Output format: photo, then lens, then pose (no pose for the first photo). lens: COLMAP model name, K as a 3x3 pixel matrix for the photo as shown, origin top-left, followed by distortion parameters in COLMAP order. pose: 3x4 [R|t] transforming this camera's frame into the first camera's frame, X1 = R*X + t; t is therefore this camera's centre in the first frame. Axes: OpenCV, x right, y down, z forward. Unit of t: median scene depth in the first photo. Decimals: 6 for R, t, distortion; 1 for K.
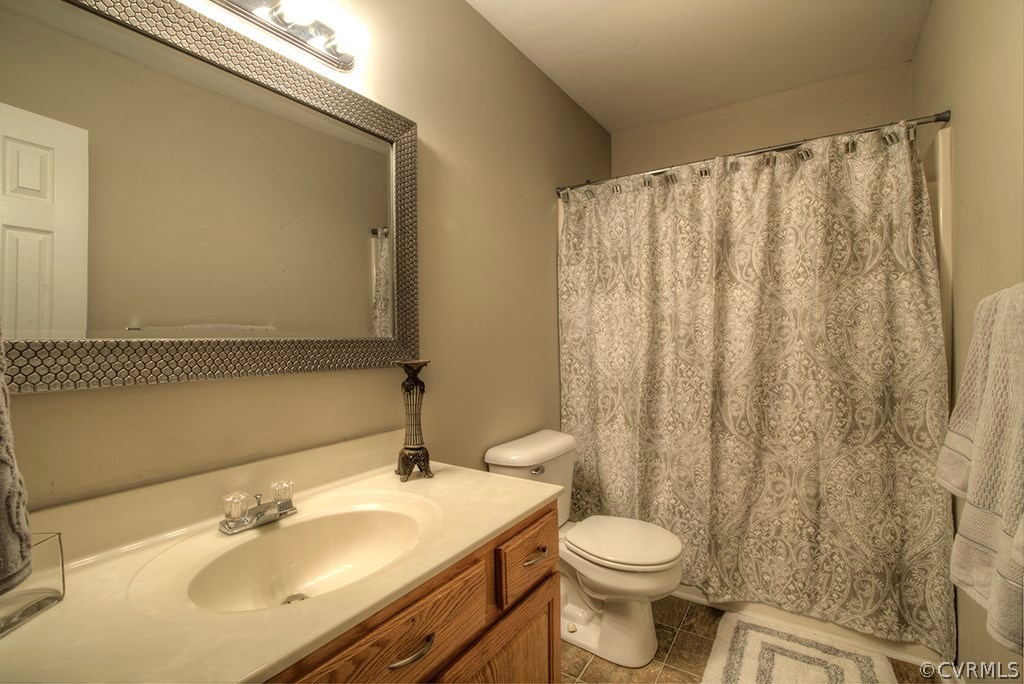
lens RADIAL K [[472.3, 0, 522.9], [0, 472.3, 341.6], [0, 0, 1]] dist [-0.021533, 0.002018]
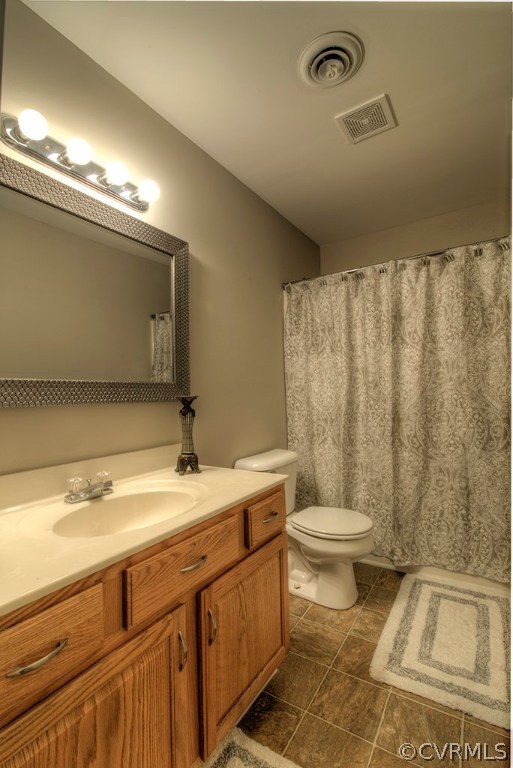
lens RADIAL K [[354.2, 0, 246.9], [0, 354.2, 357.4], [0, 0, 1]] dist [-0.021533, 0.002018]
pose [[0.999367, -0.010420, -0.034013, -0.003182], [0.006555, 0.993707, -0.111821, 0.044461], [0.034964, 0.111527, 0.993146, -0.122597]]
